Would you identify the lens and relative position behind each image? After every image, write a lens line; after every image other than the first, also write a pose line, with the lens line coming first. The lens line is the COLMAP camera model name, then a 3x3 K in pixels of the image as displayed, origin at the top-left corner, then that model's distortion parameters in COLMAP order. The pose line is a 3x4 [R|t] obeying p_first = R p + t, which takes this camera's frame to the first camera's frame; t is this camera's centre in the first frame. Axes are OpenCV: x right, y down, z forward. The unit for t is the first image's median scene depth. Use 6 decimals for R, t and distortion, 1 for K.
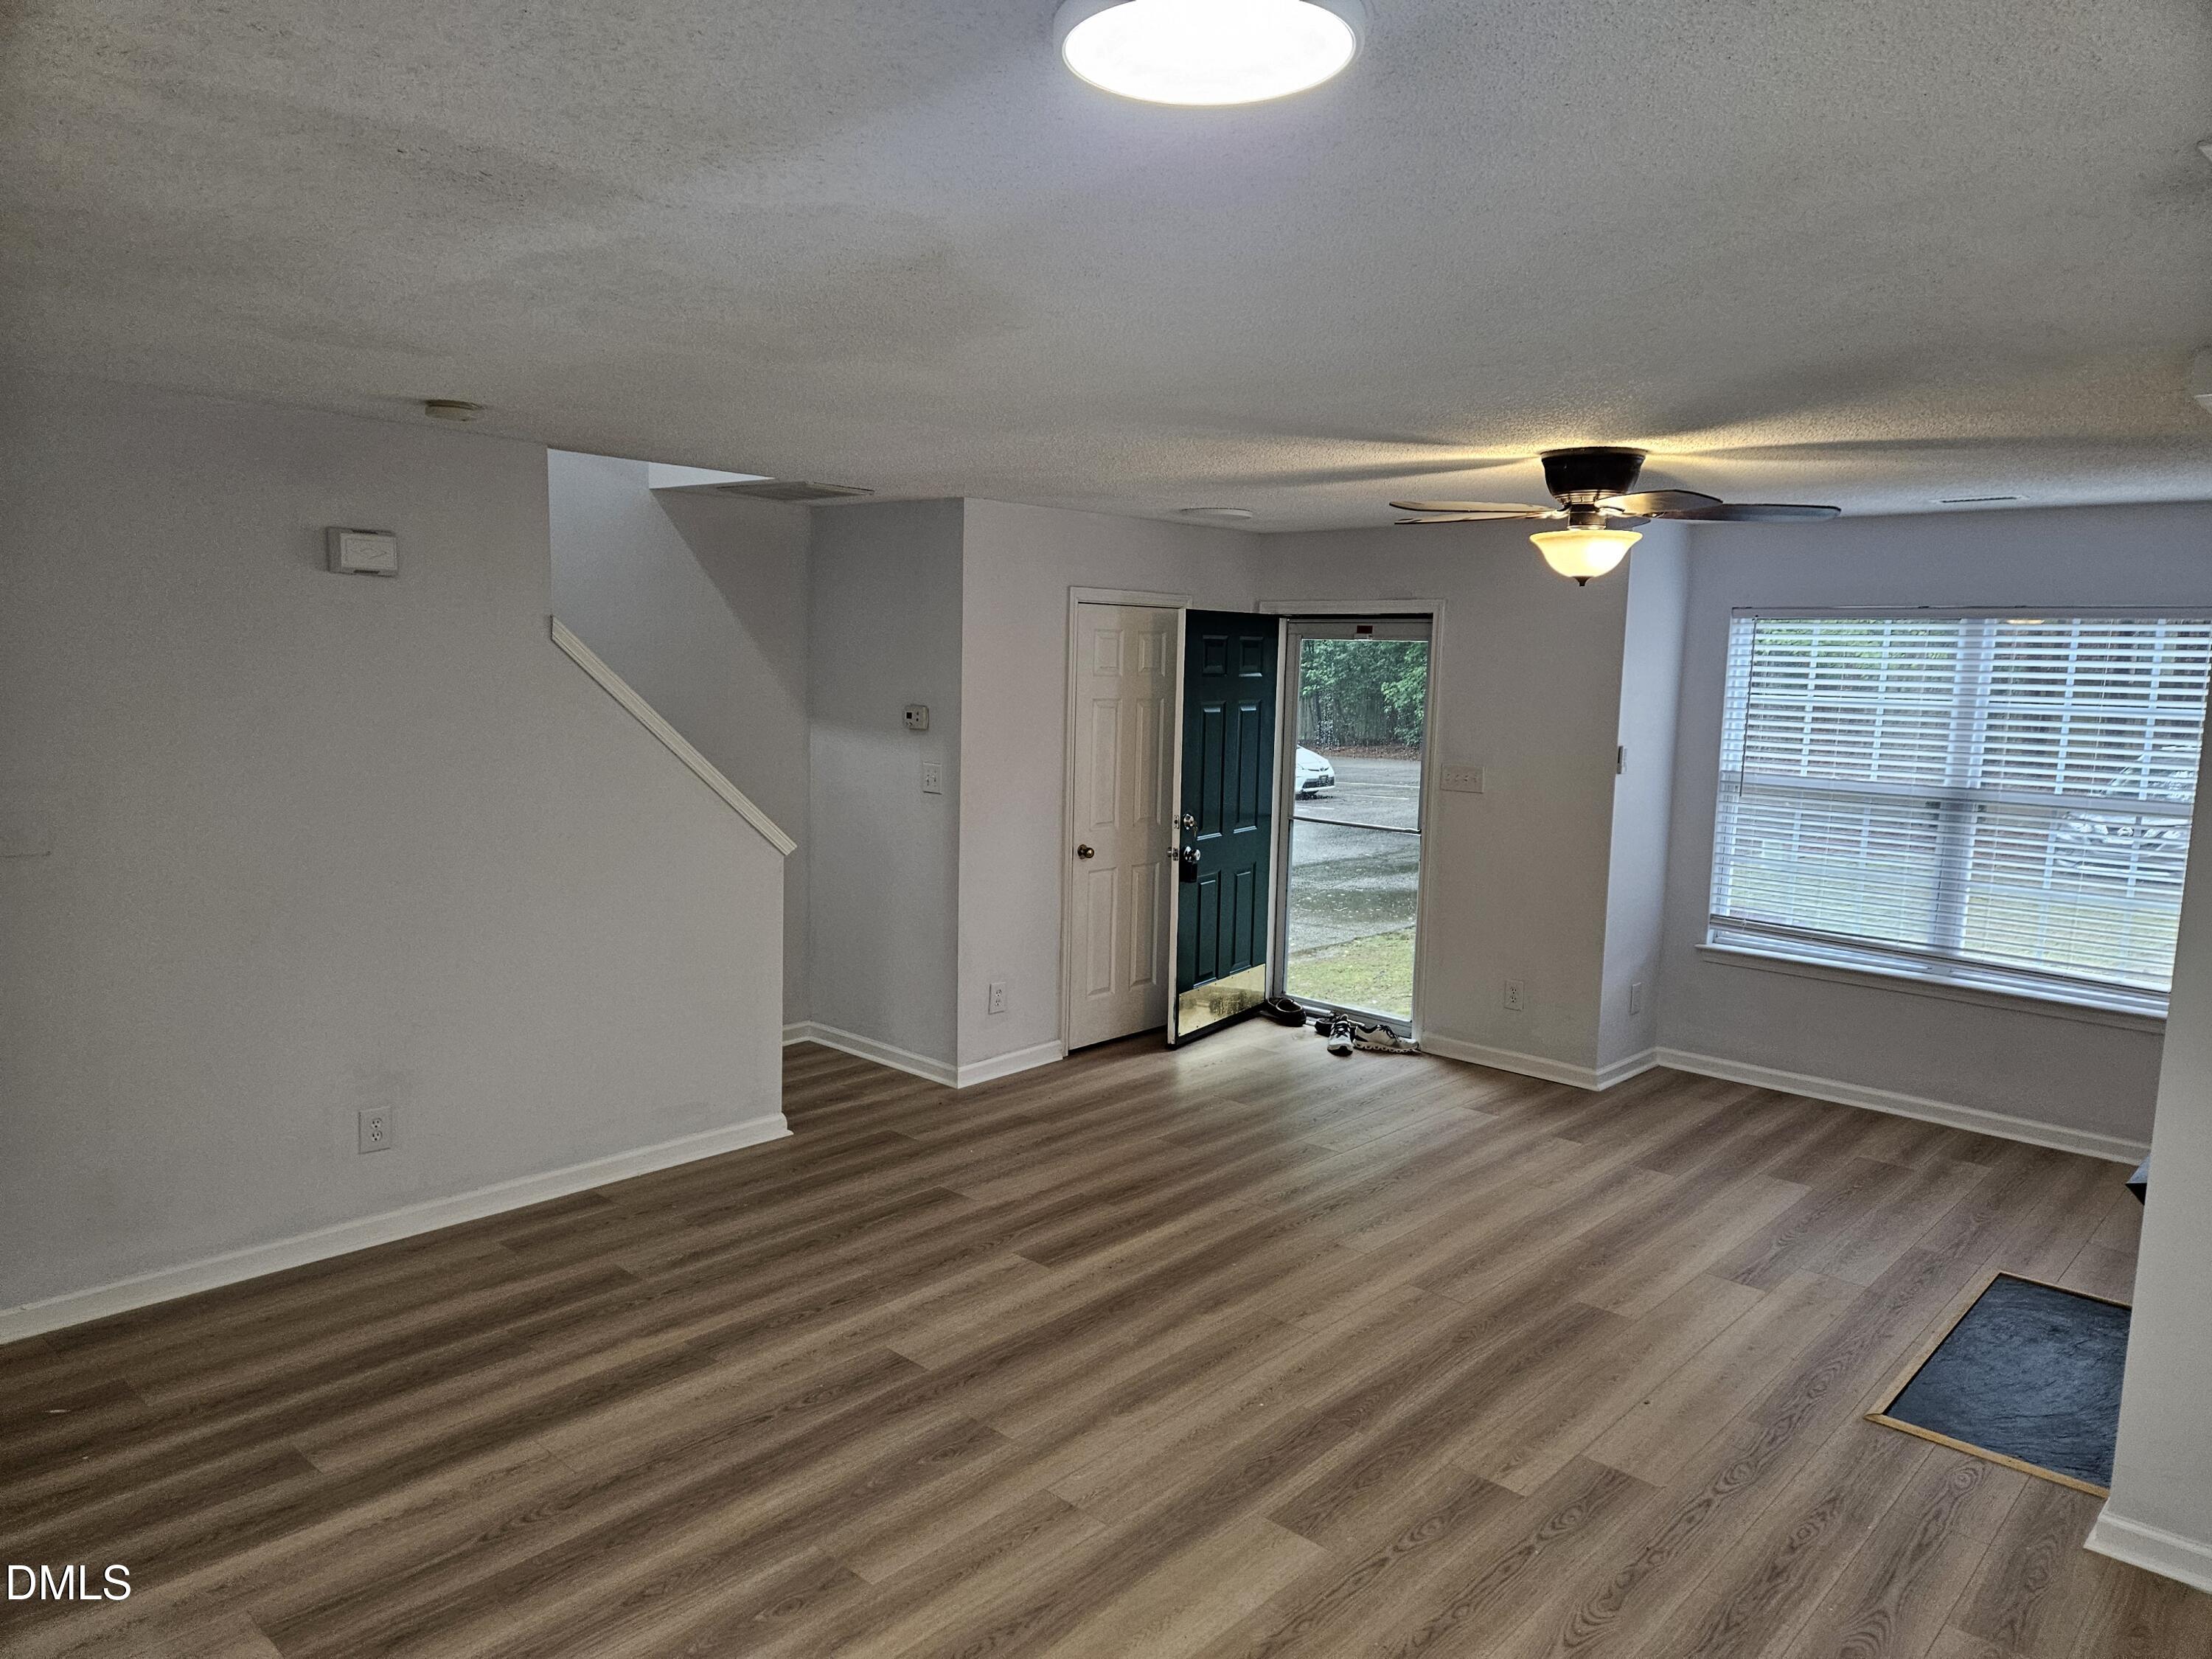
lens RADIAL K [[1467.9, 0, 1114.5], [0, 1467.9, 826.6], [0, 0, 1]] dist [0.093892, -0.084055]
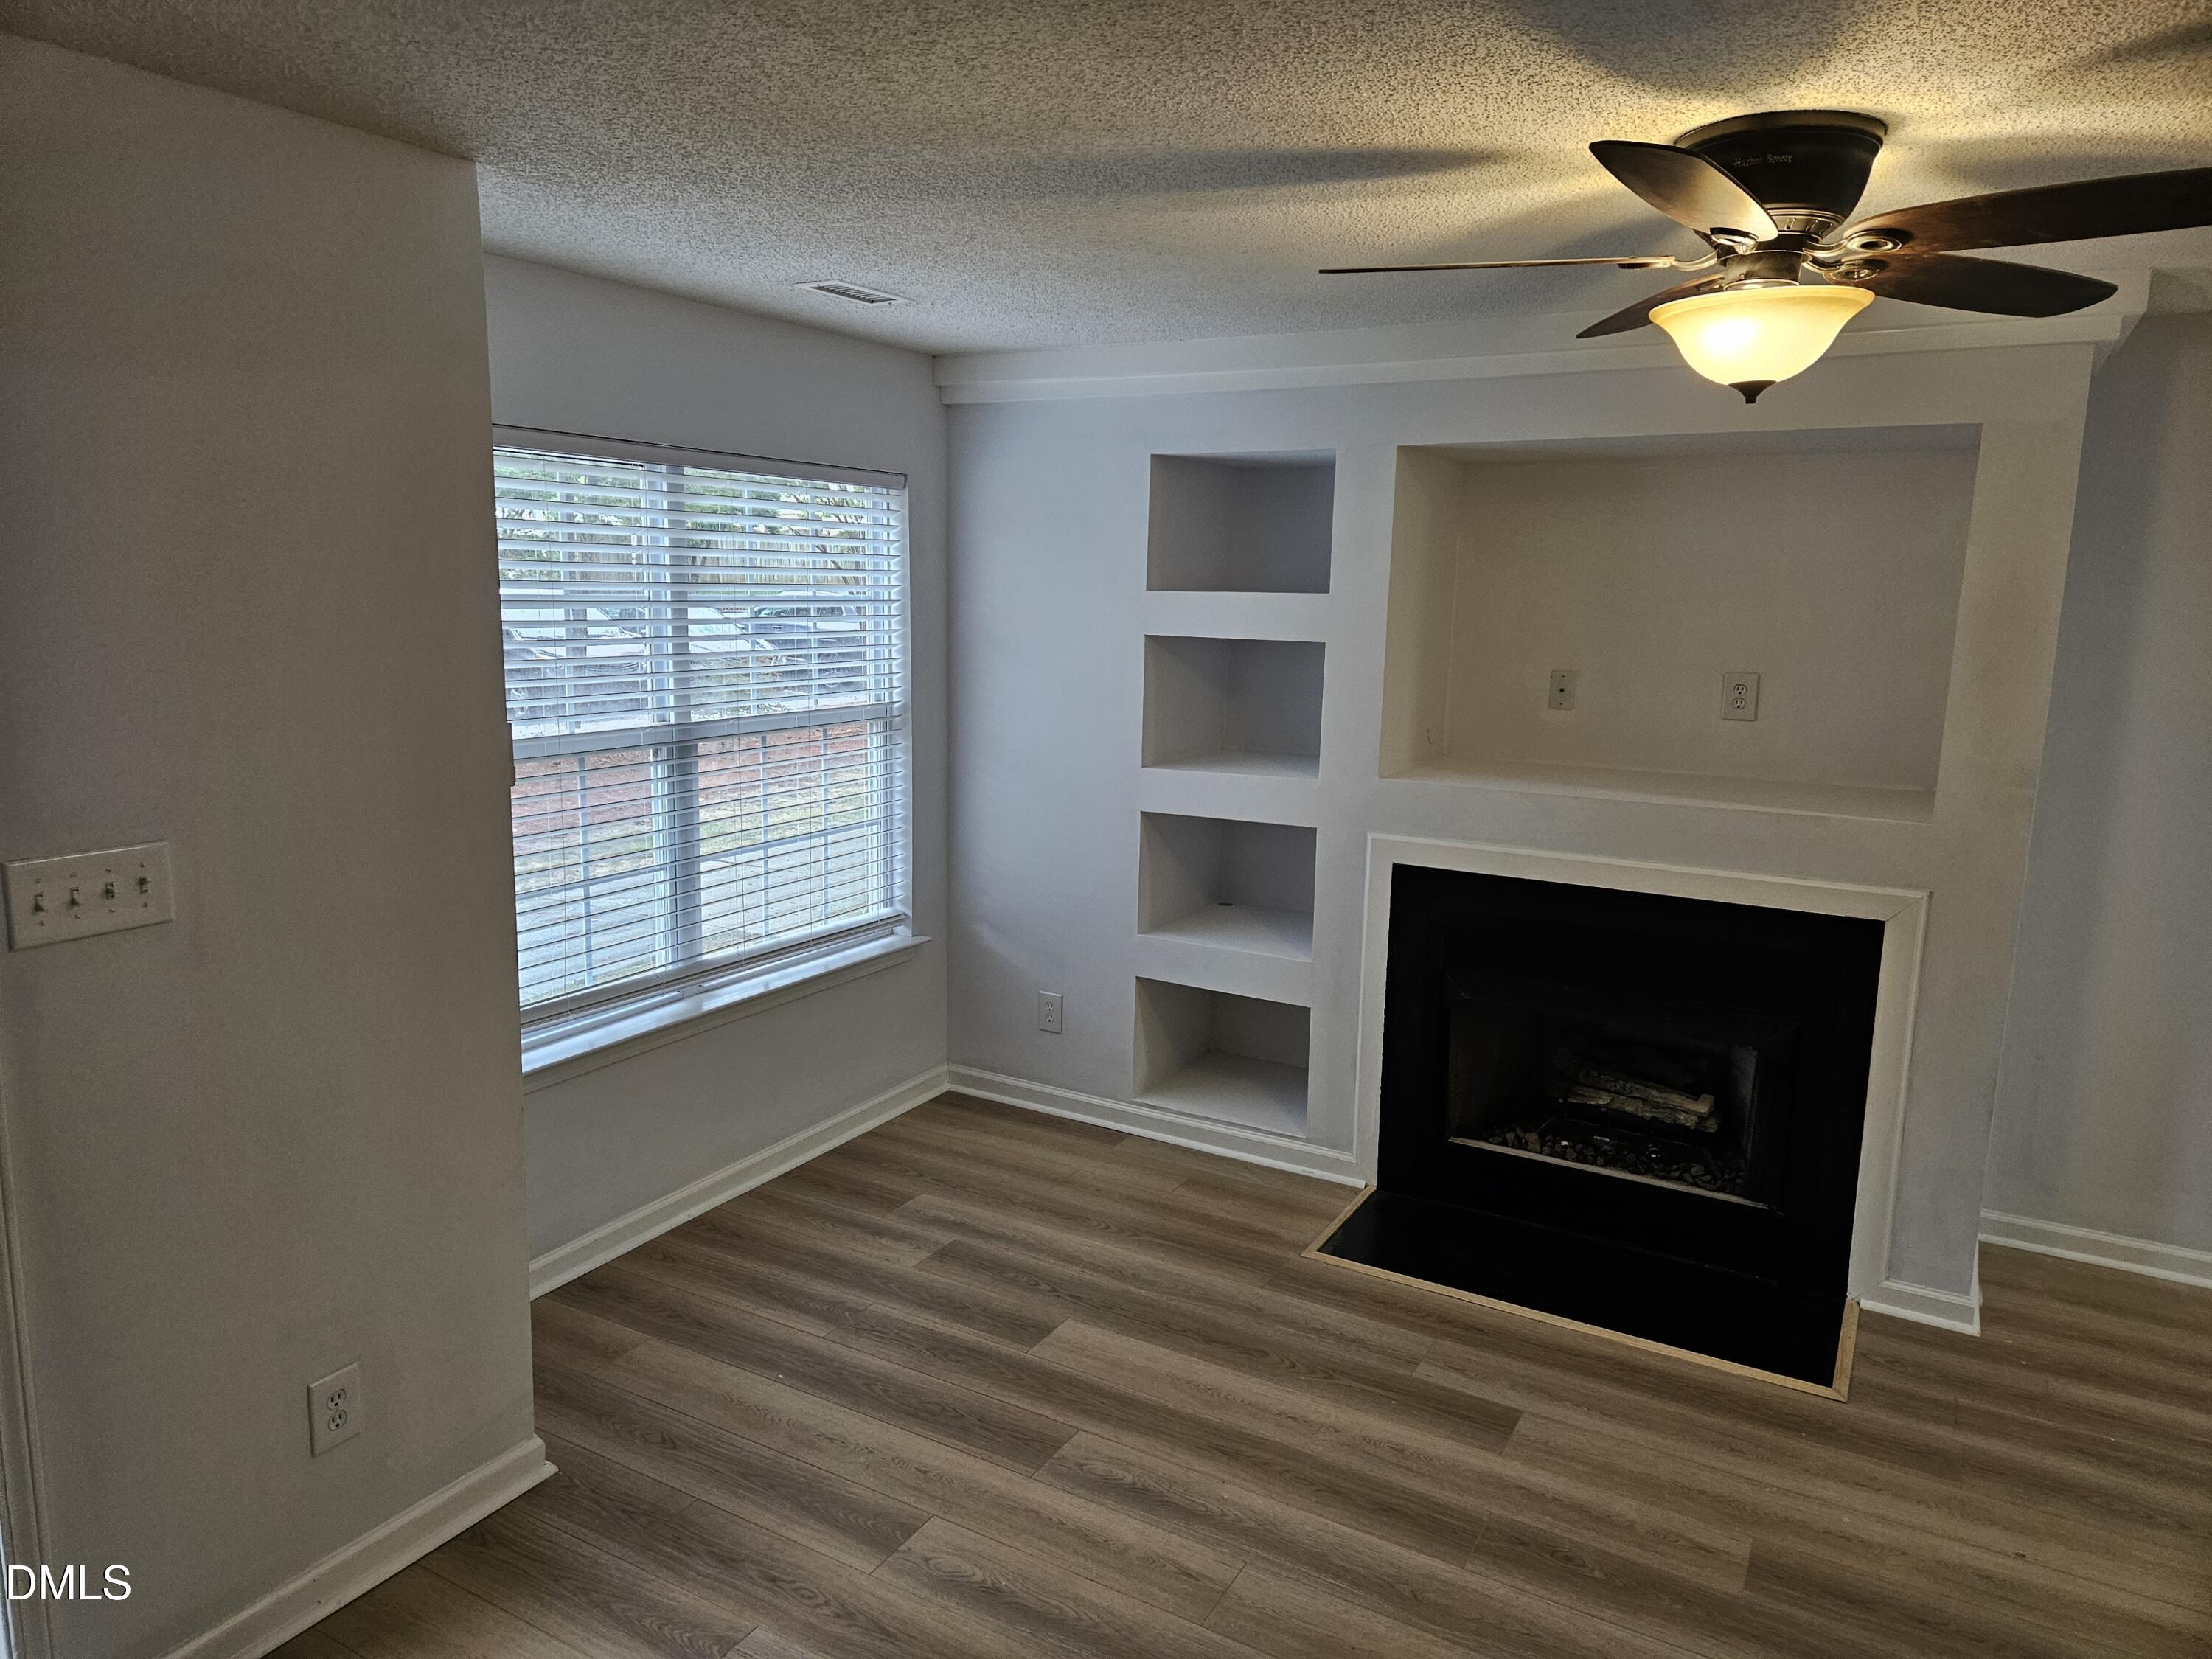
lens RADIAL K [[1458.6, 0, 1085.2], [0, 1458.6, 826.8], [0, 0, 1]] dist [0.089059, -0.080120]
pose [[-0.209632, -0.190910, 0.958962, -0.148893], [0.090744, 0.972723, 0.213486, -0.131598], [-0.973560, 0.131774, -0.186590, 1.192589]]
